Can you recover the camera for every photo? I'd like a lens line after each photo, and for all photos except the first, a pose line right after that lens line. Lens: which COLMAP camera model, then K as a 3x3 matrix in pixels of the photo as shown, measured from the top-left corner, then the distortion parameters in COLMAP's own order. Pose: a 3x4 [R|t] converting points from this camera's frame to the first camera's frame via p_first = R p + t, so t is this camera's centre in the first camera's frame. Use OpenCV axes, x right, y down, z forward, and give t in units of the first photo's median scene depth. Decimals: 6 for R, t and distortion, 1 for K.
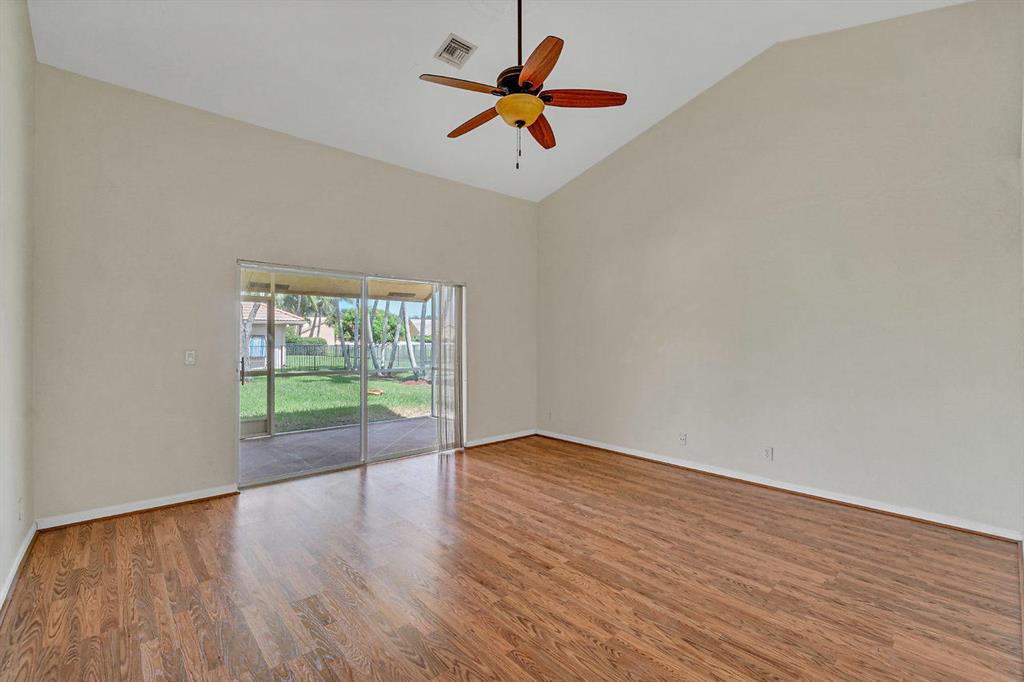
lens RADIAL K [[455.8, 0, 510.6], [0, 455.8, 338.2], [0, 0, 1]] dist [0.001872, -0.002520]
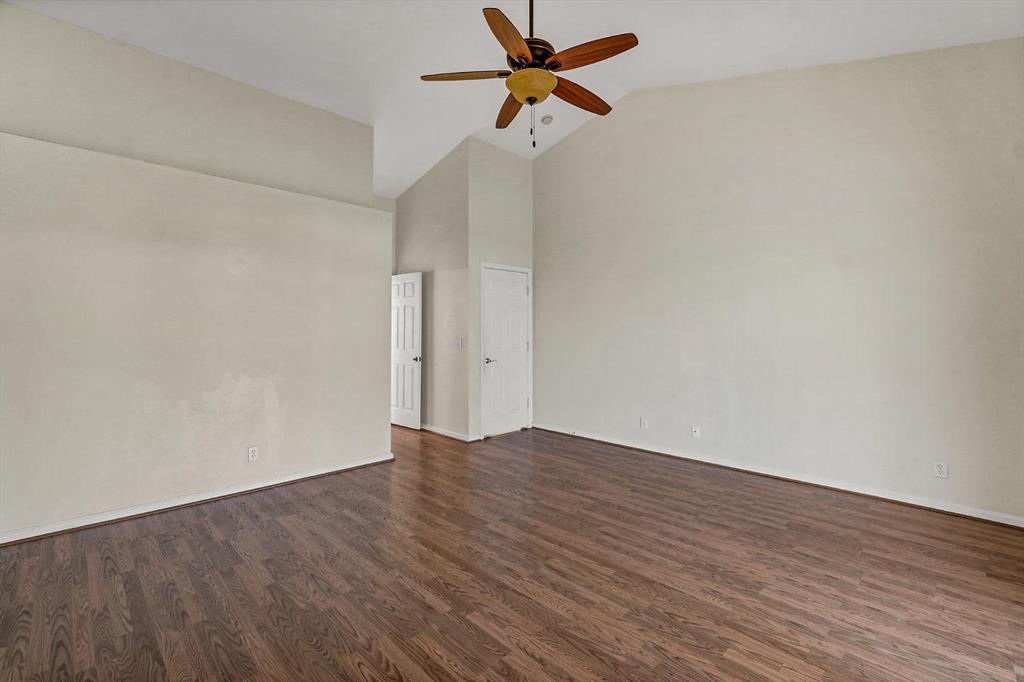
lens RADIAL K [[455.8, 0, 509.3], [0, 455.8, 344.1], [0, 0, 1]] dist [0.001872, -0.002520]
pose [[-0.998963, -0.001391, -0.045513, 0.104612], [-0.002440, 0.999732, 0.023018, 0.014508], [0.045469, 0.023105, -0.998699, 1.847156]]
